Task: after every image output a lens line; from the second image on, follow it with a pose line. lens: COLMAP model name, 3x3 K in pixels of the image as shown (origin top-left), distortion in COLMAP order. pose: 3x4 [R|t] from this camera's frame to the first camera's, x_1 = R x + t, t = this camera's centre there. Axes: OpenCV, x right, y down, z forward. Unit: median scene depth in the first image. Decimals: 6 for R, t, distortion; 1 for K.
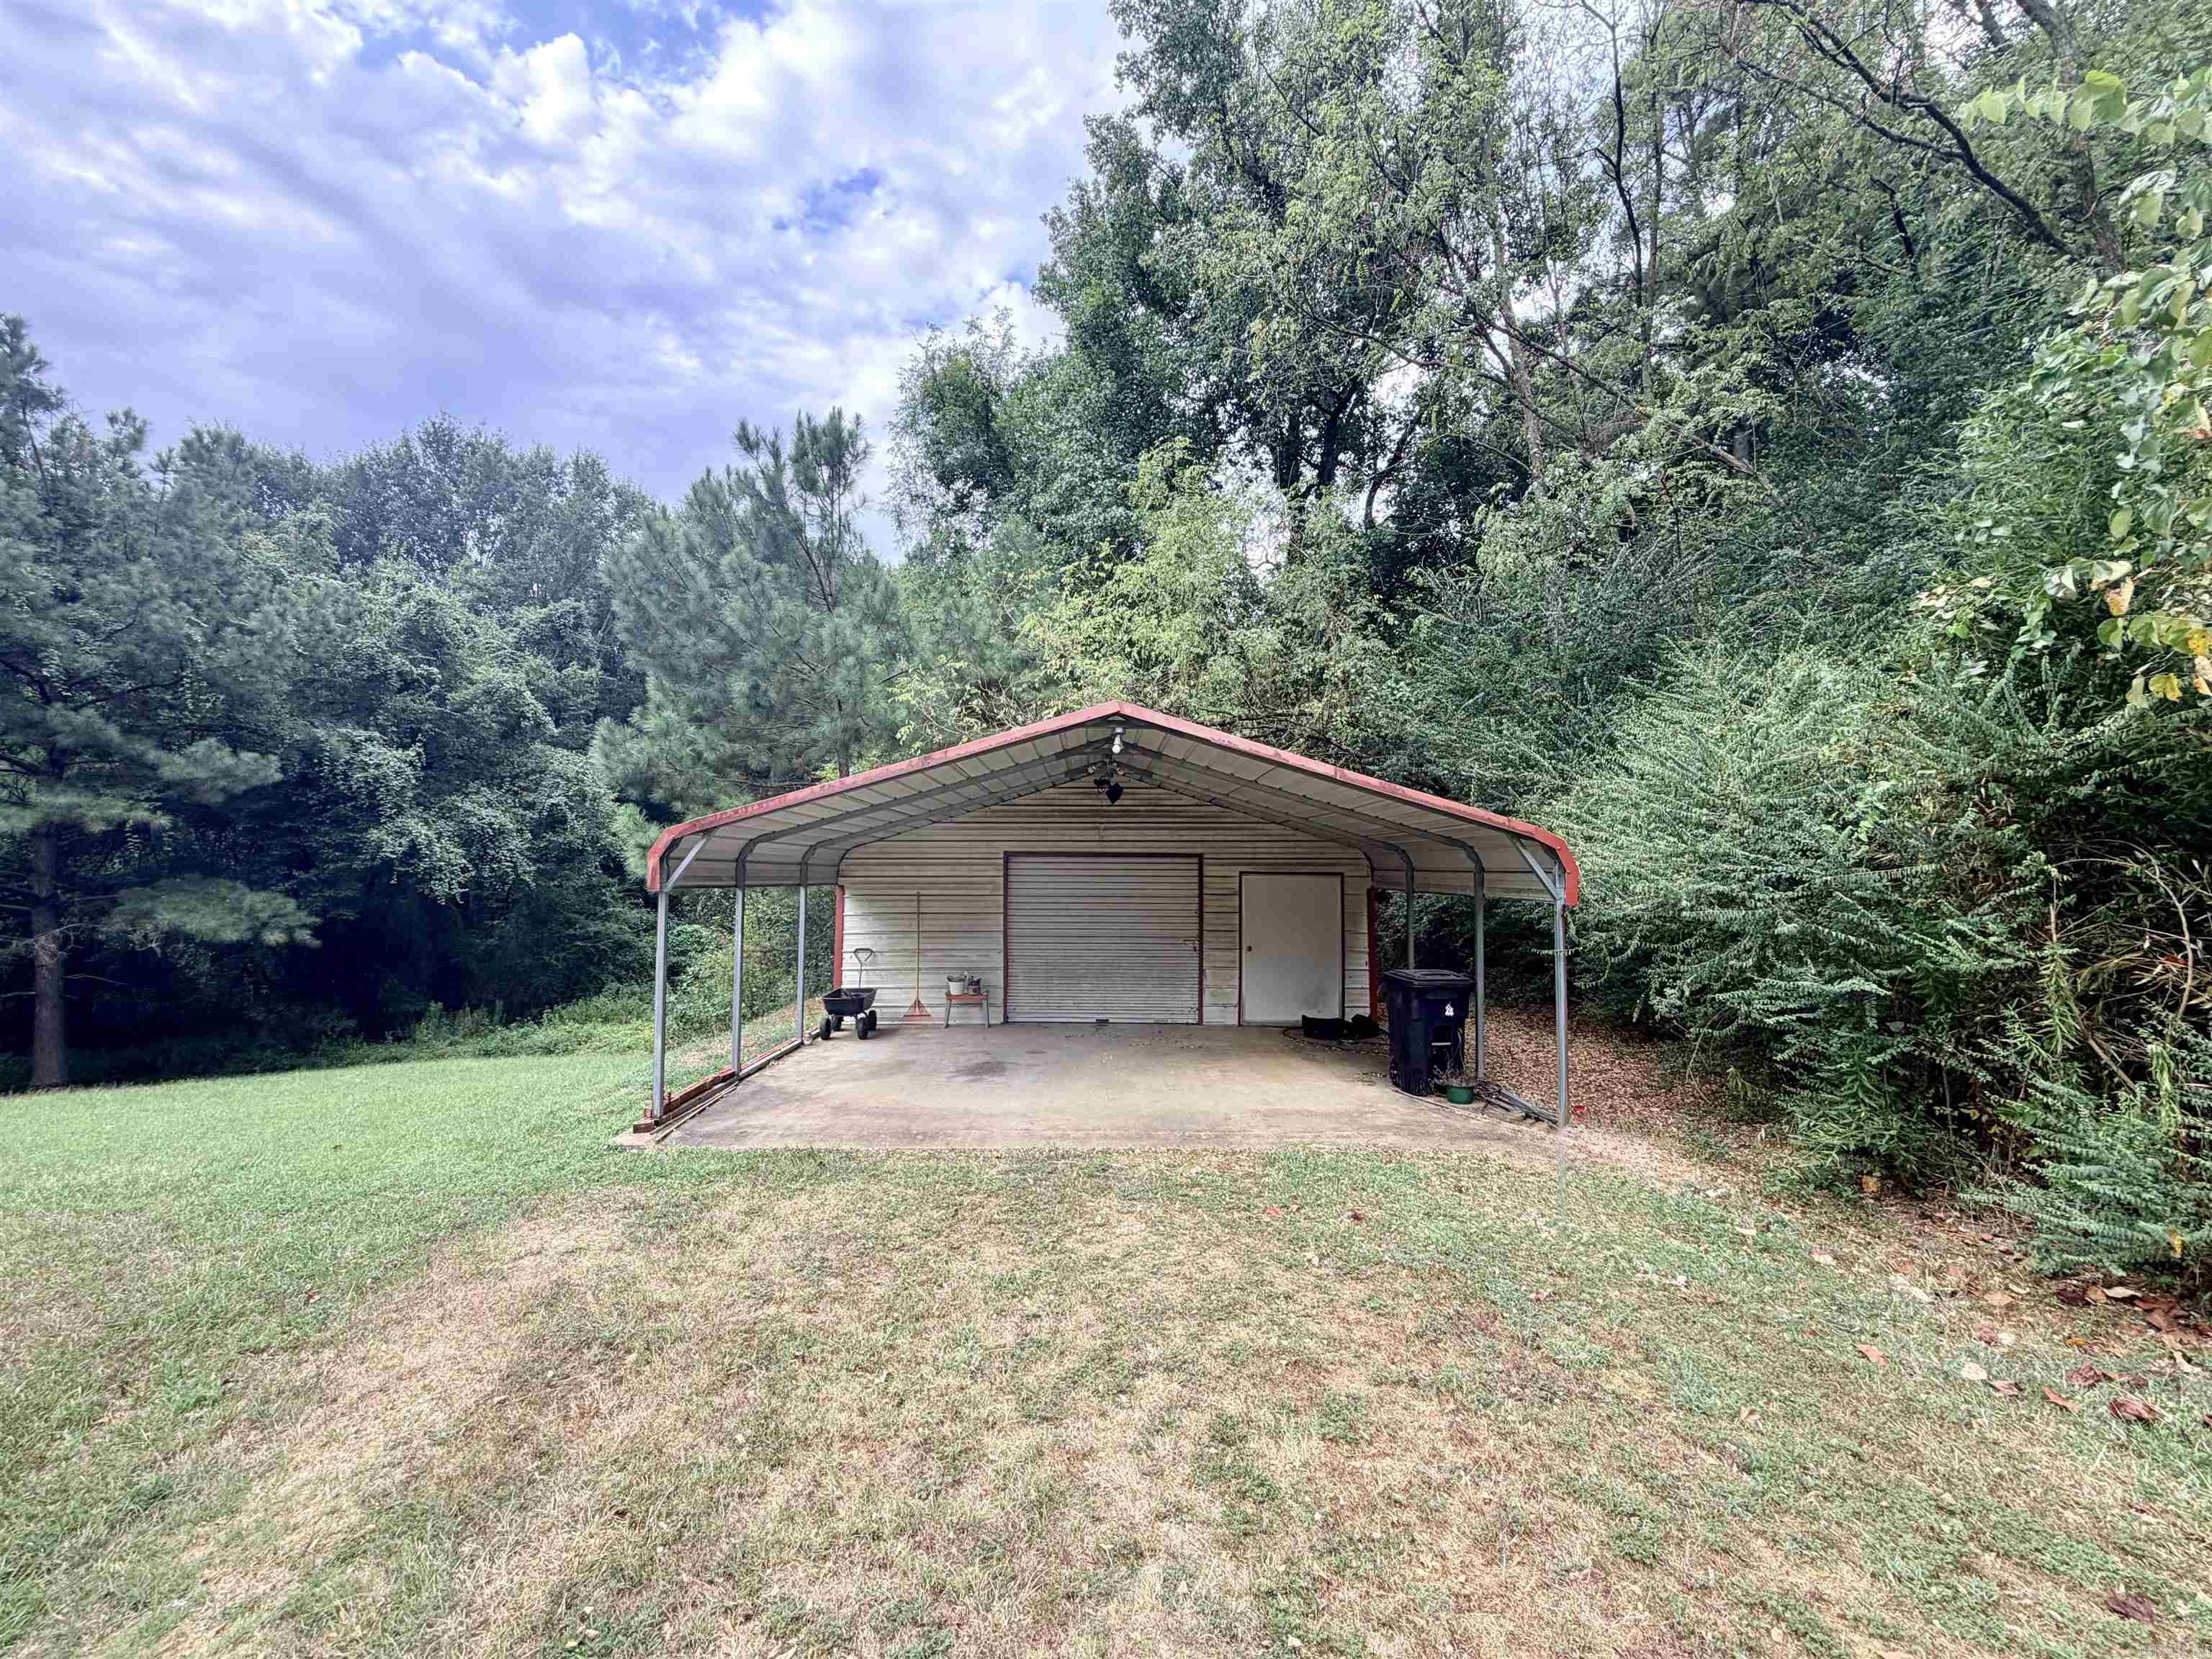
lens RADIAL K [[882.4, 0, 1099.4], [0, 882.4, 825.9], [0, 0, 1]] dist [0.000442, 0.000123]
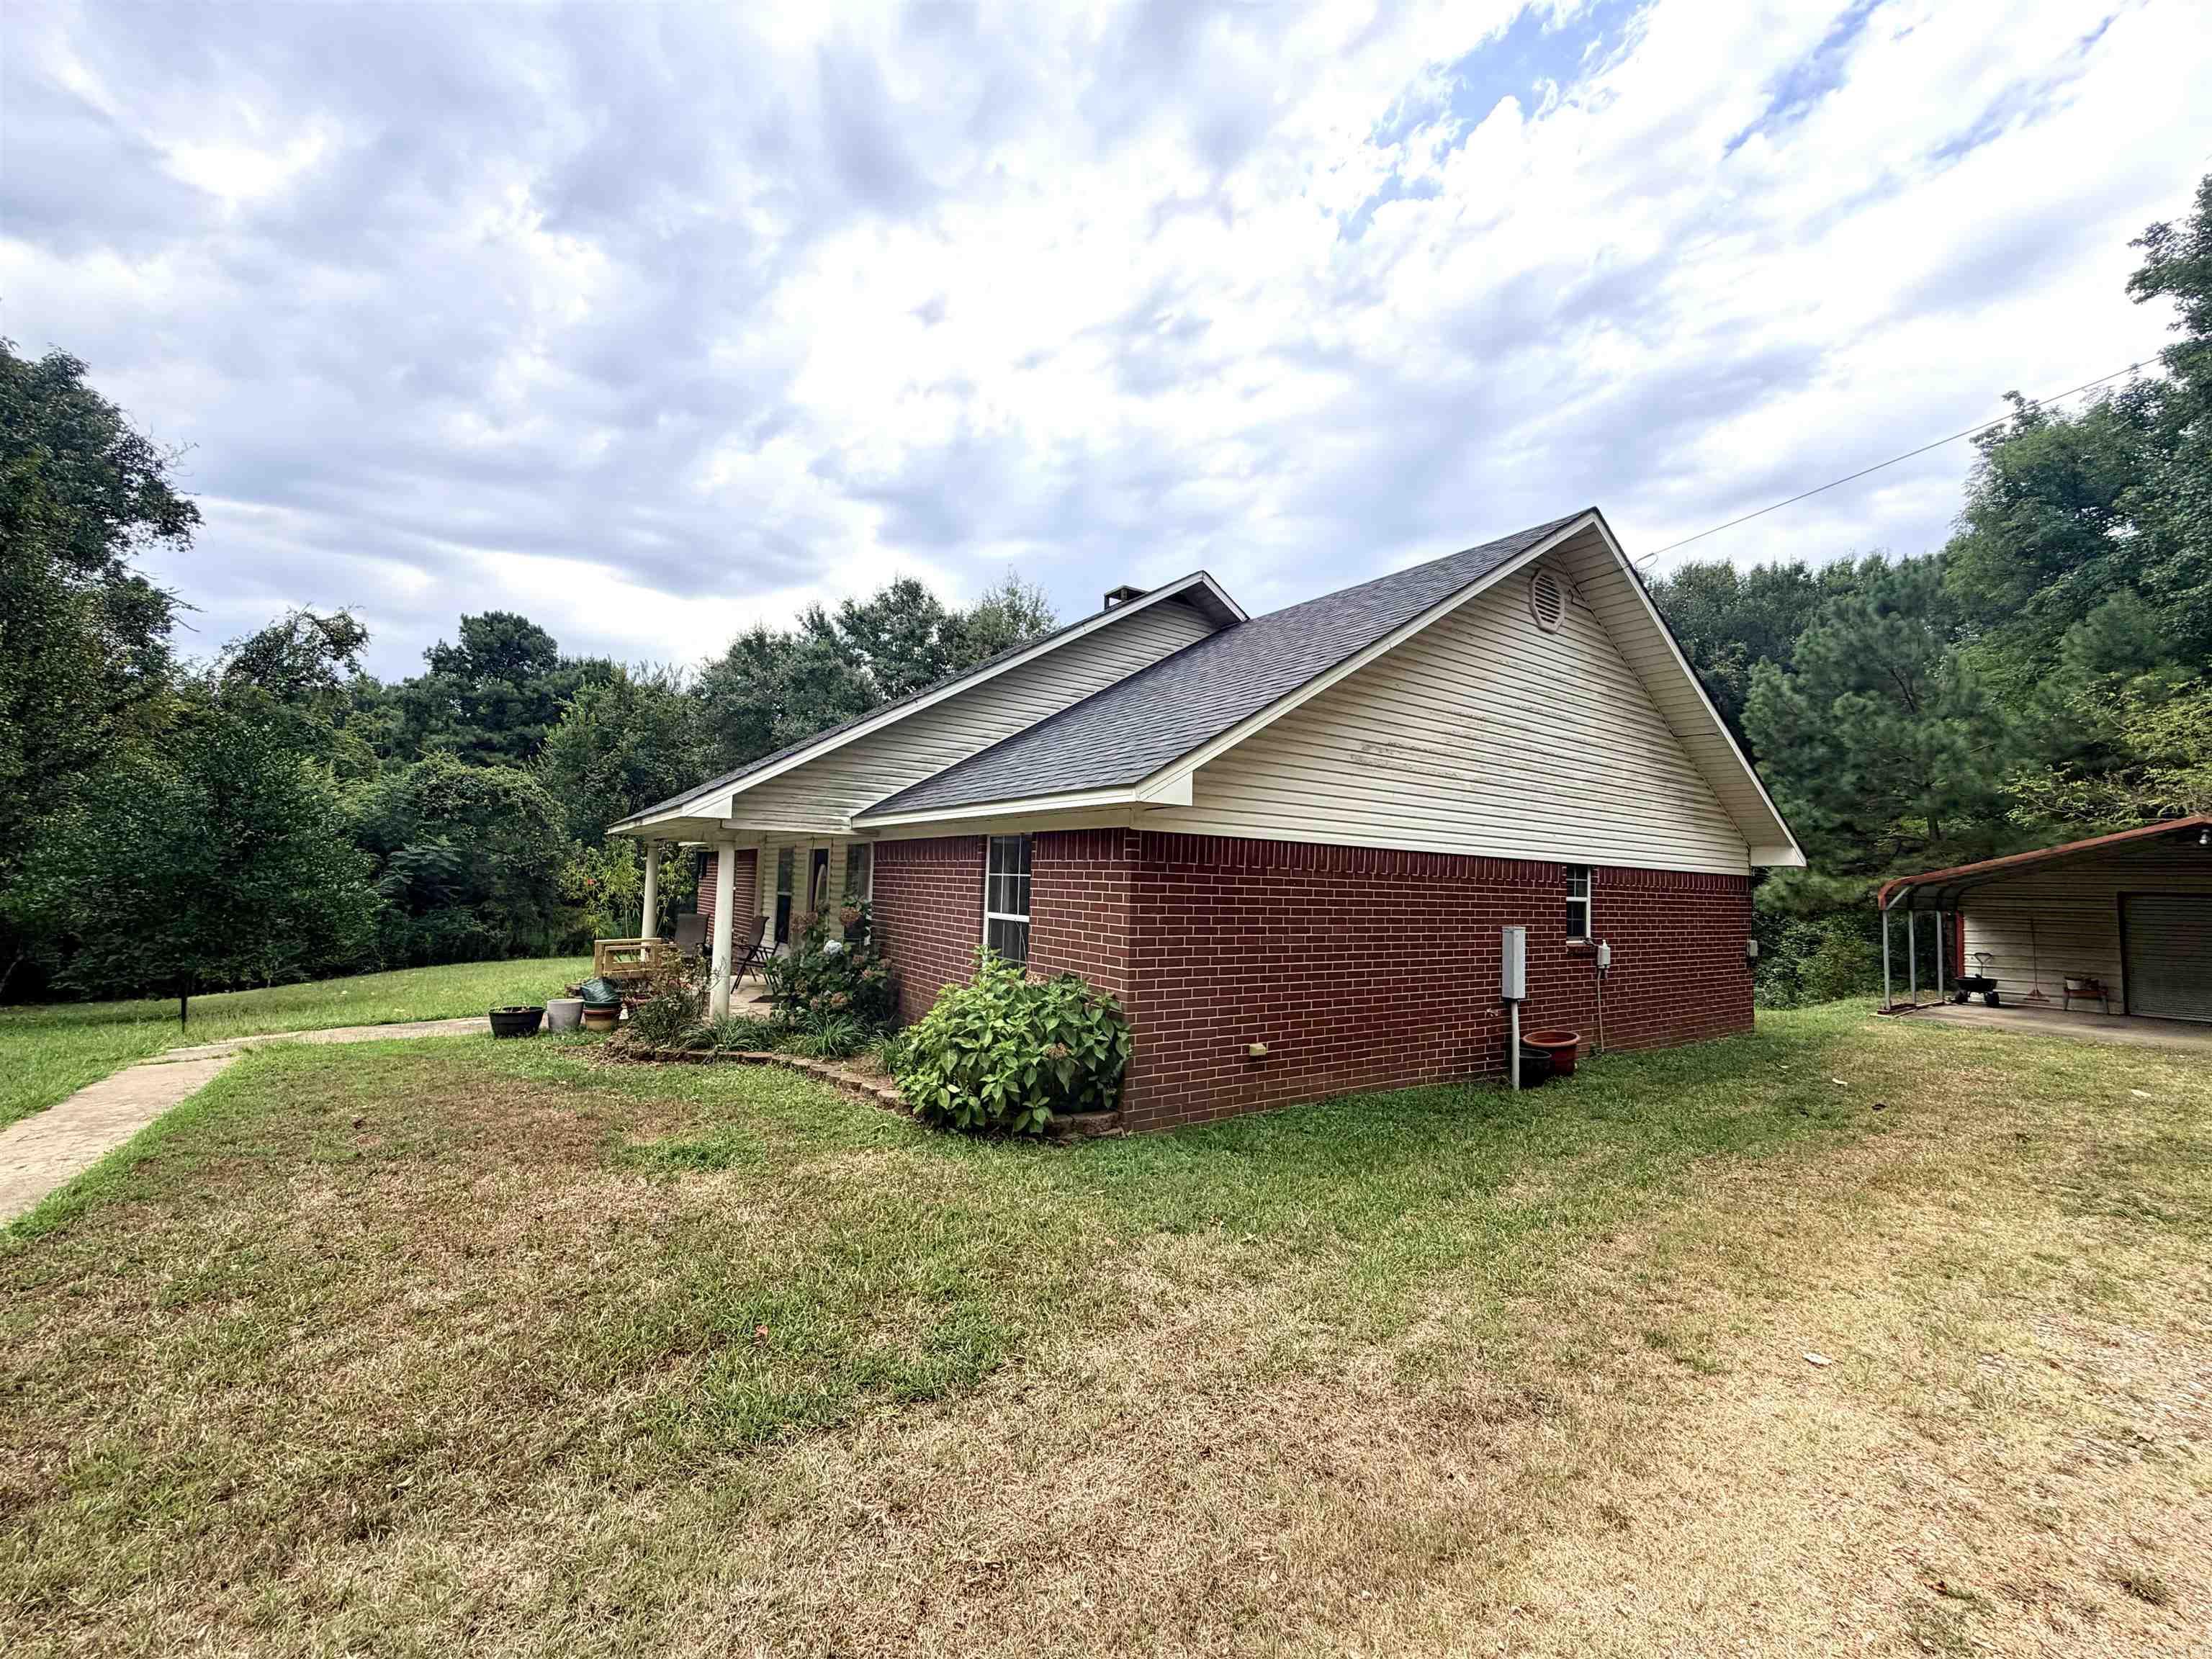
lens RADIAL K [[882.4, 0, 1099.4], [0, 882.4, 825.9], [0, 0, 1]] dist [0.000442, 0.000123]
pose [[0.536321, -0.051133, -0.842464, 0.213035], [0.039786, 0.998585, -0.035281, -0.088845], [0.843076, -0.014596, 0.537597, -1.108599]]
